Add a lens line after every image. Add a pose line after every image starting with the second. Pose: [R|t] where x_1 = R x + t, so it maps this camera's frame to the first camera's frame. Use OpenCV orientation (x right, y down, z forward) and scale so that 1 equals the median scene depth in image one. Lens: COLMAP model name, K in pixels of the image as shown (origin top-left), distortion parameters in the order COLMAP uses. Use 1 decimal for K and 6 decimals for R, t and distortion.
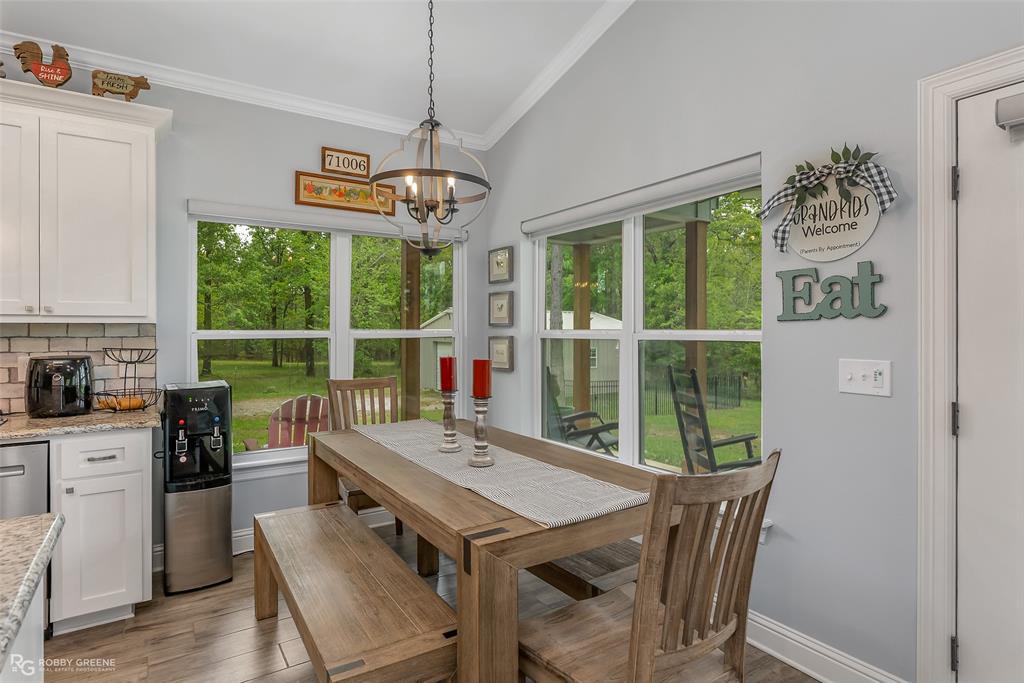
lens RADIAL K [[556.8, 0, 515.2], [0, 556.8, 326.9], [0, 0, 1]] dist [-0.000441, 0.000076]
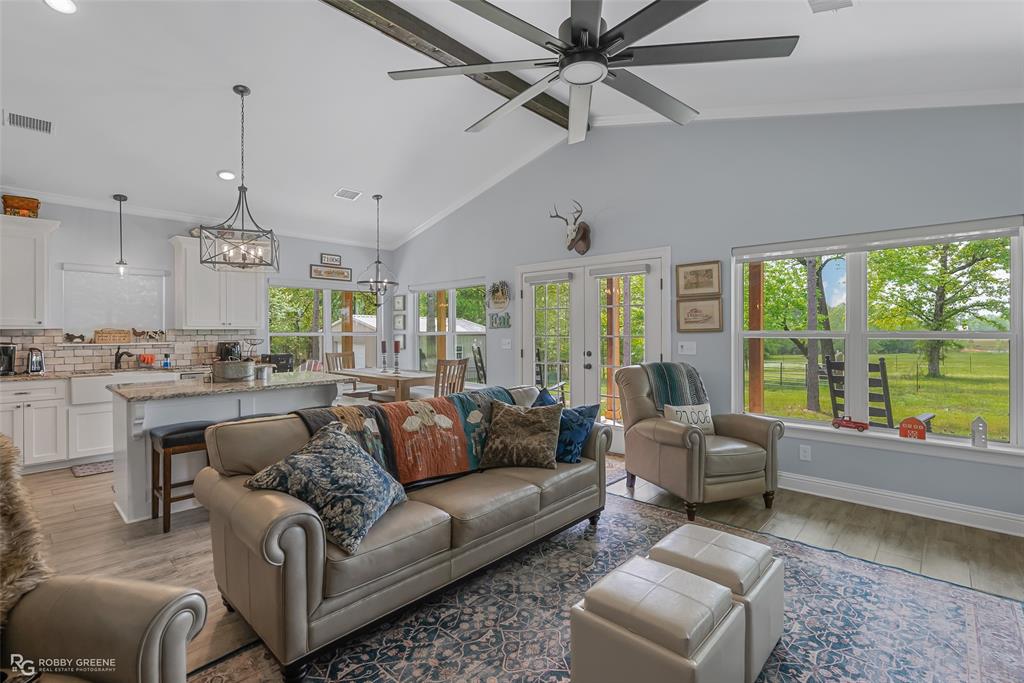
lens RADIAL K [[469.1, 0, 530.8], [0, 469.1, 332.1], [0, 0, 1]] dist [-0.001283, -0.000126]
pose [[0.964178, -0.002443, 0.265244, -0.027122], [0.001030, 0.999985, 0.005467, -0.003935], [-0.265253, -0.004998, 0.964166, -1.535091]]
